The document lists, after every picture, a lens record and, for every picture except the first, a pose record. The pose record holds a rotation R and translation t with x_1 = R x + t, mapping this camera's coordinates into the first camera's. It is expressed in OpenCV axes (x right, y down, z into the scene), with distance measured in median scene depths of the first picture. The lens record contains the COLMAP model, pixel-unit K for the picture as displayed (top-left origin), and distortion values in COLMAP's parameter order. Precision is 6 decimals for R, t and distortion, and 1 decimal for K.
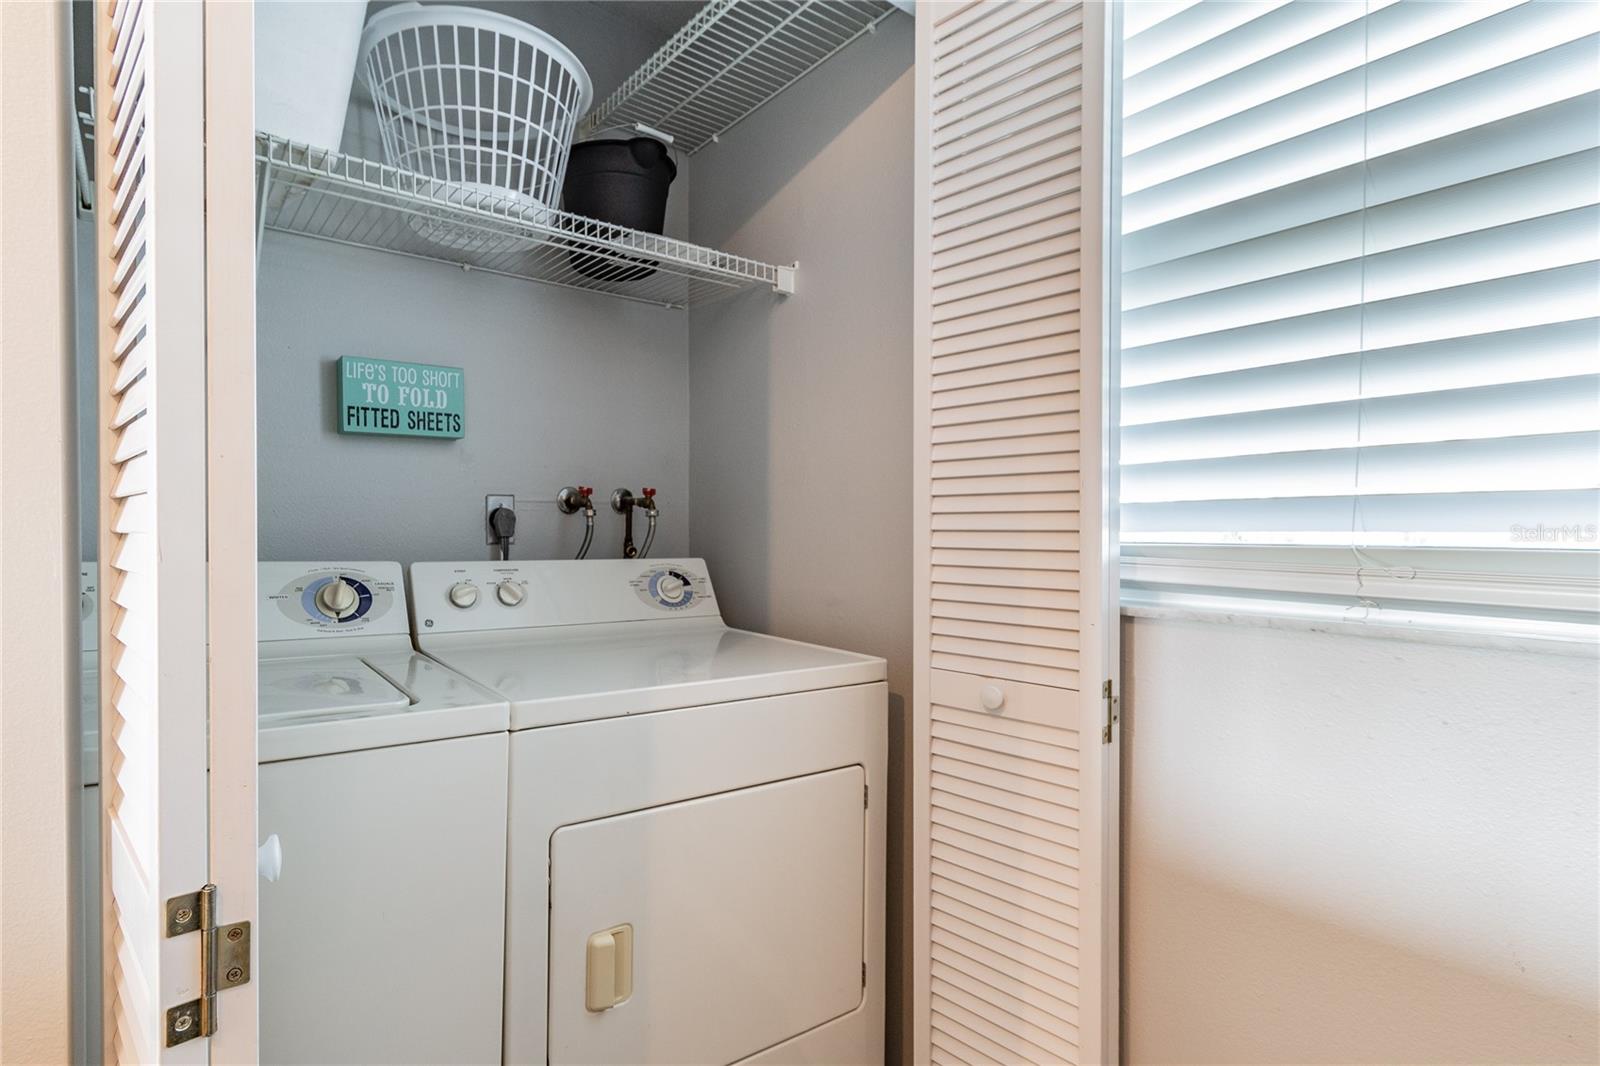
lens RADIAL K [[688.8, 0, 802.5], [0, 688.8, 528.4], [0, 0, 1]] dist [-0.000718, 0.000073]
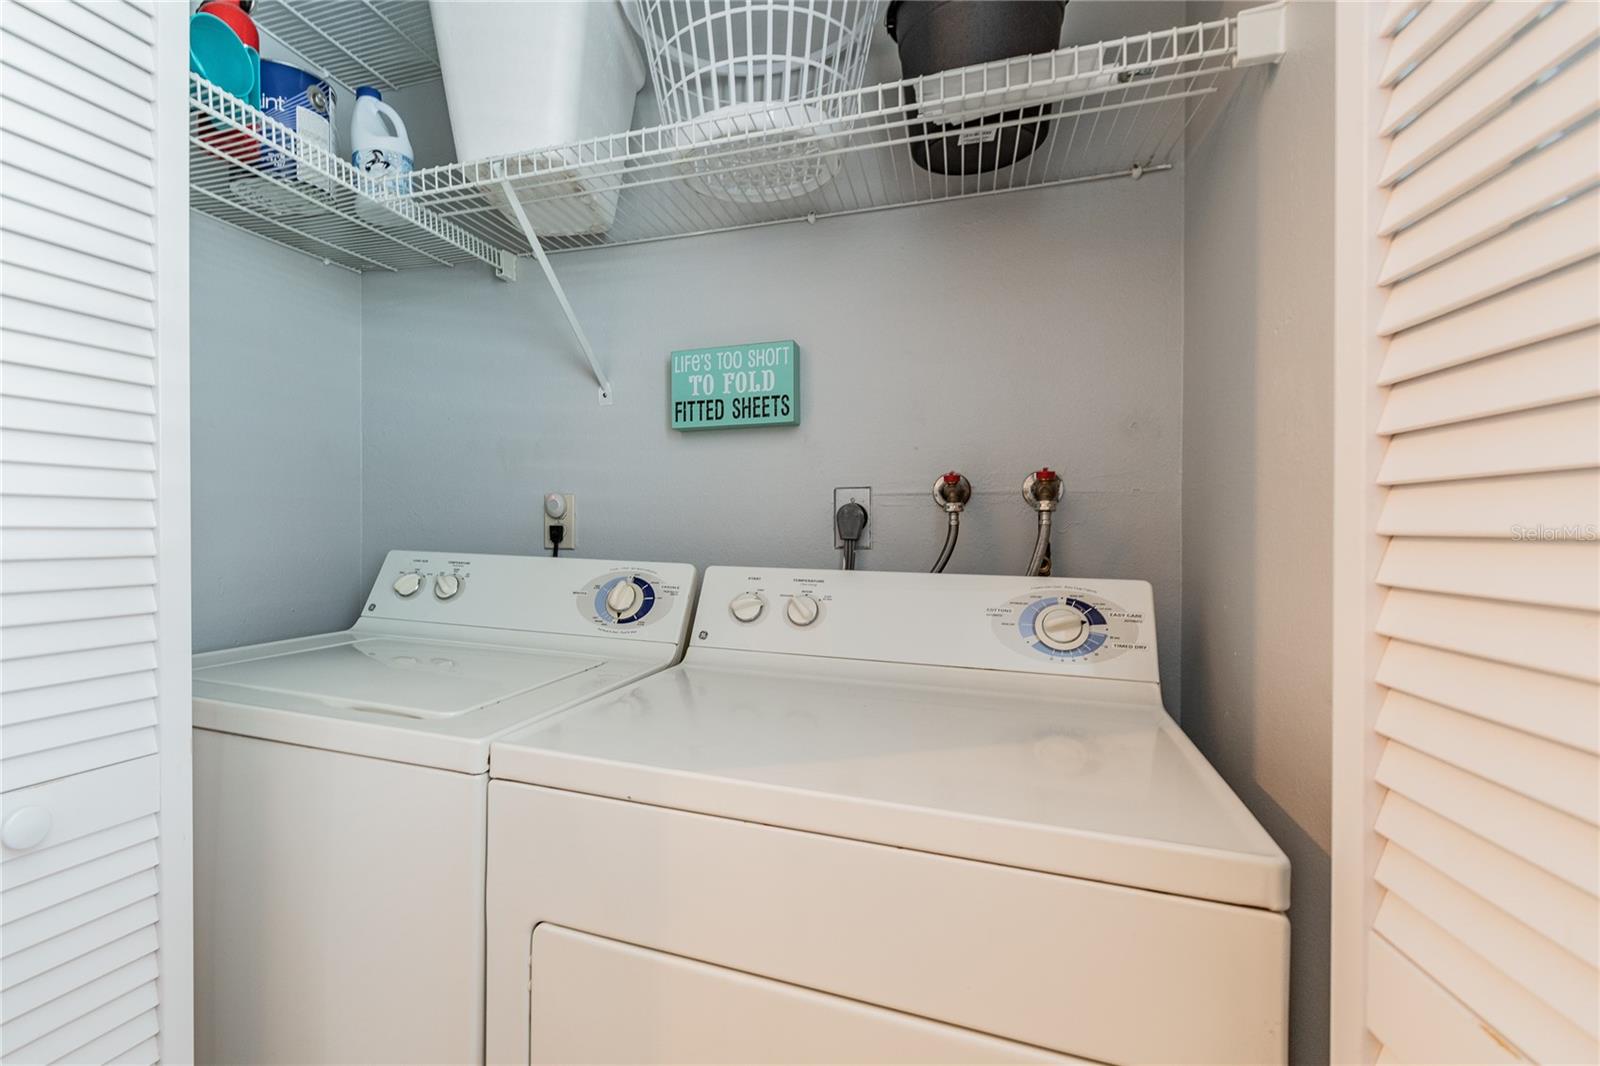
lens RADIAL K [[785.5, 0, 800.0], [0, 785.5, 533.0], [0, 0, 1]] dist [-0.013487, -0.000526]
pose [[0.534063, 0.002435, -0.845441, 0.344735], [-0.005269, 0.999986, -0.000449, 0.005747], [0.845428, 0.004694, 0.534068, 0.519811]]
